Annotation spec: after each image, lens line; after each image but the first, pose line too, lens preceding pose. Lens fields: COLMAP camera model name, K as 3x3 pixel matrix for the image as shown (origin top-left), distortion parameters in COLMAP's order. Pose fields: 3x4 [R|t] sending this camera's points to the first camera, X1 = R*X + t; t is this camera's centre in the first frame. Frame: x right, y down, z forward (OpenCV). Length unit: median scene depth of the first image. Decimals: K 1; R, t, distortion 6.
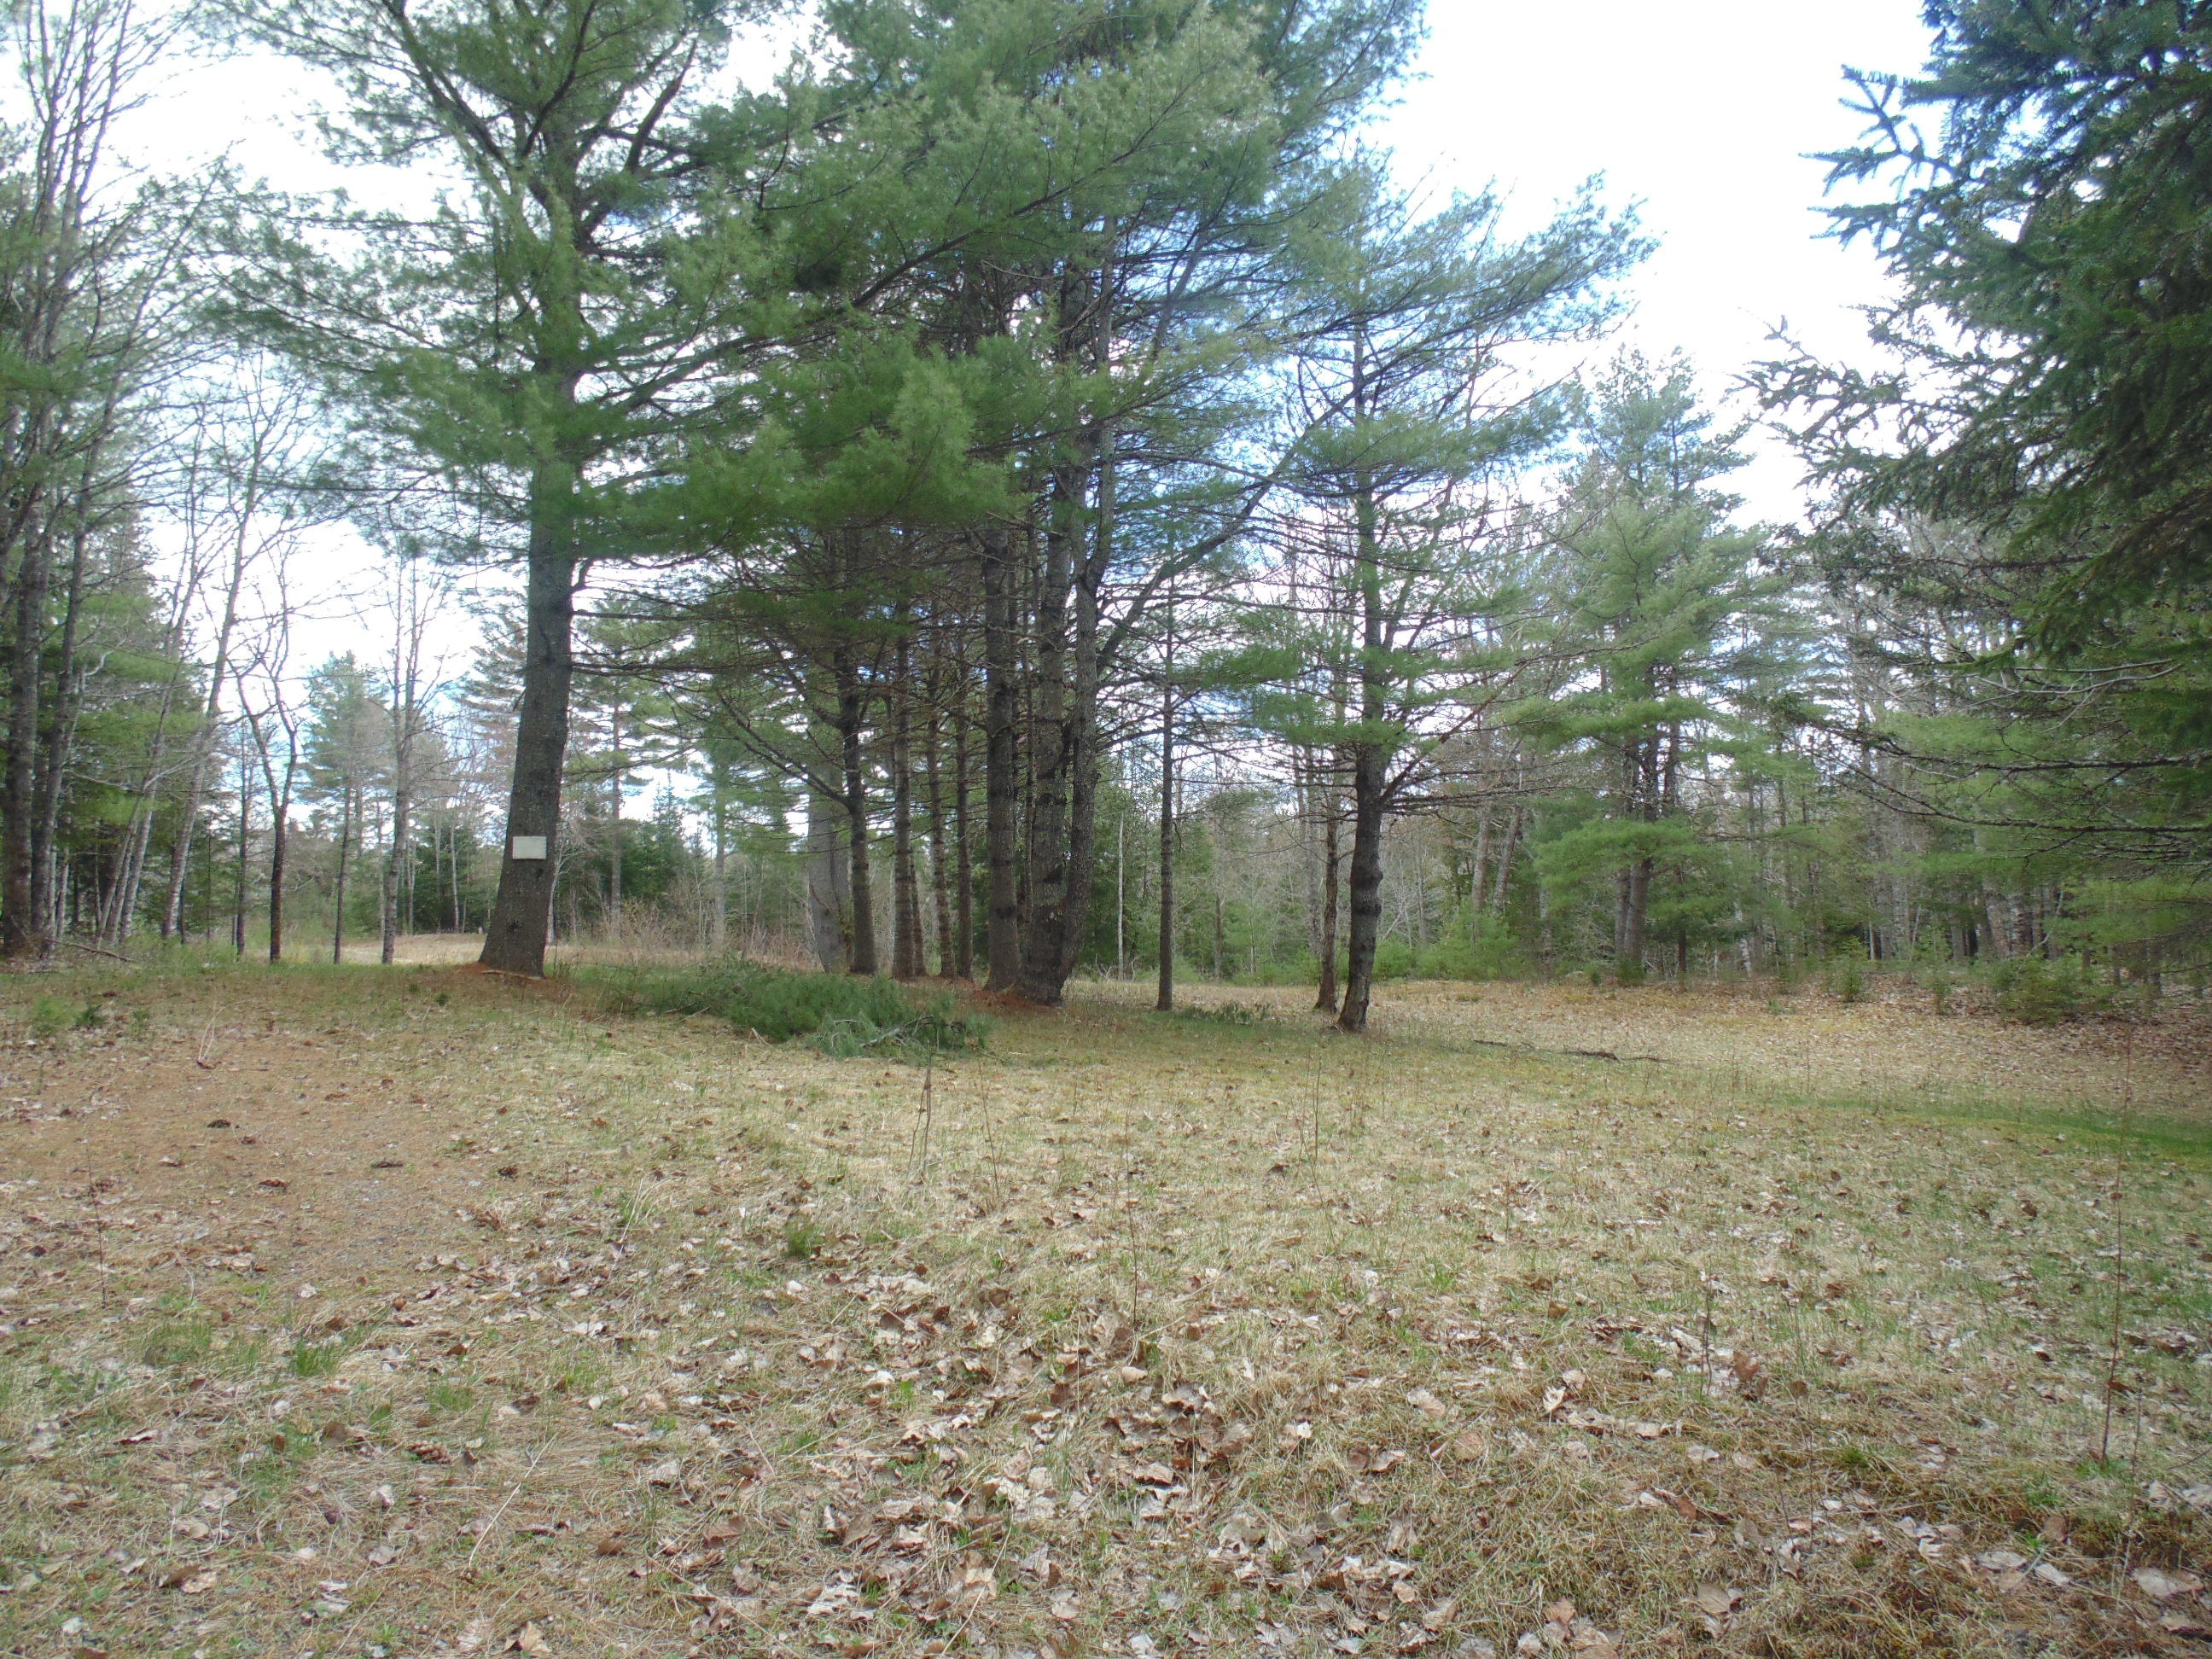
lens RADIAL K [[1454.6, 0, 1106.0], [0, 1454.6, 829.5], [0, 0, 1]] dist [0.001676, -0.021950]
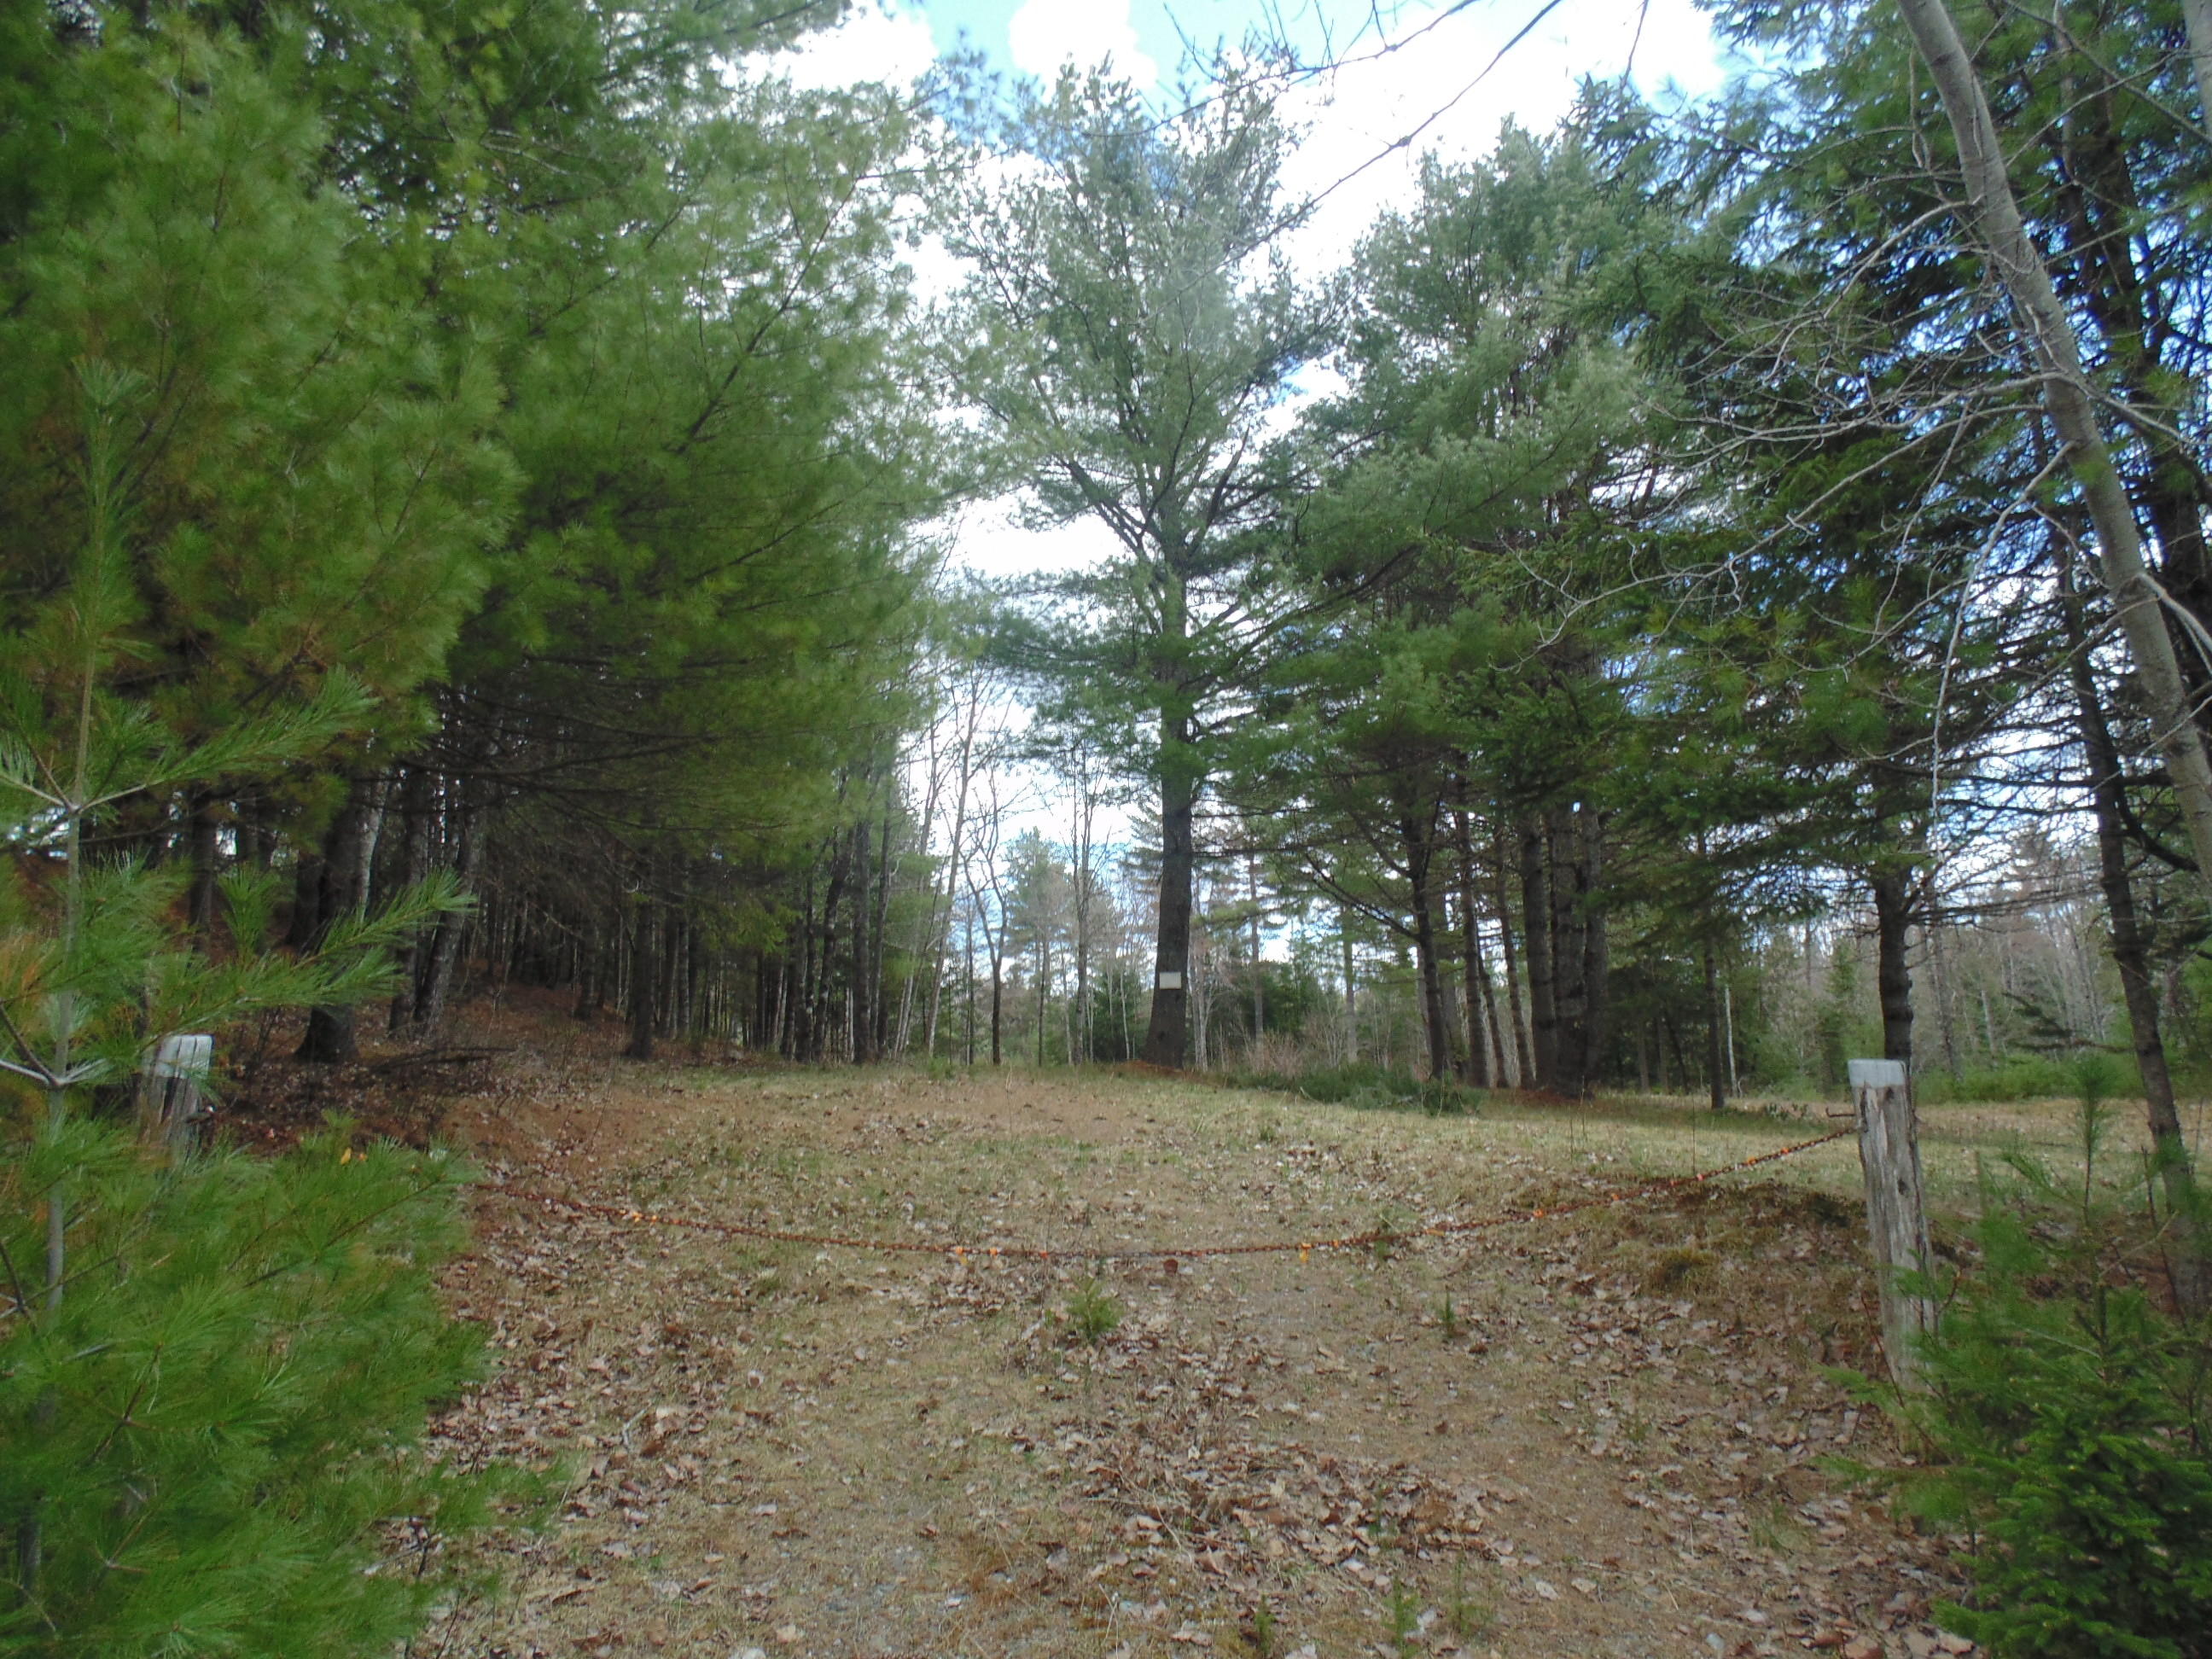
lens RADIAL K [[1454.6, 0, 1106.0], [0, 1454.6, 829.5], [0, 0, 1]] dist [0.001676, -0.021950]
pose [[0.906968, -0.075971, -0.414292, 0.043562], [0.037033, 0.994173, -0.101232, 0.002172], [0.419568, 0.076472, 0.904497, -0.095999]]
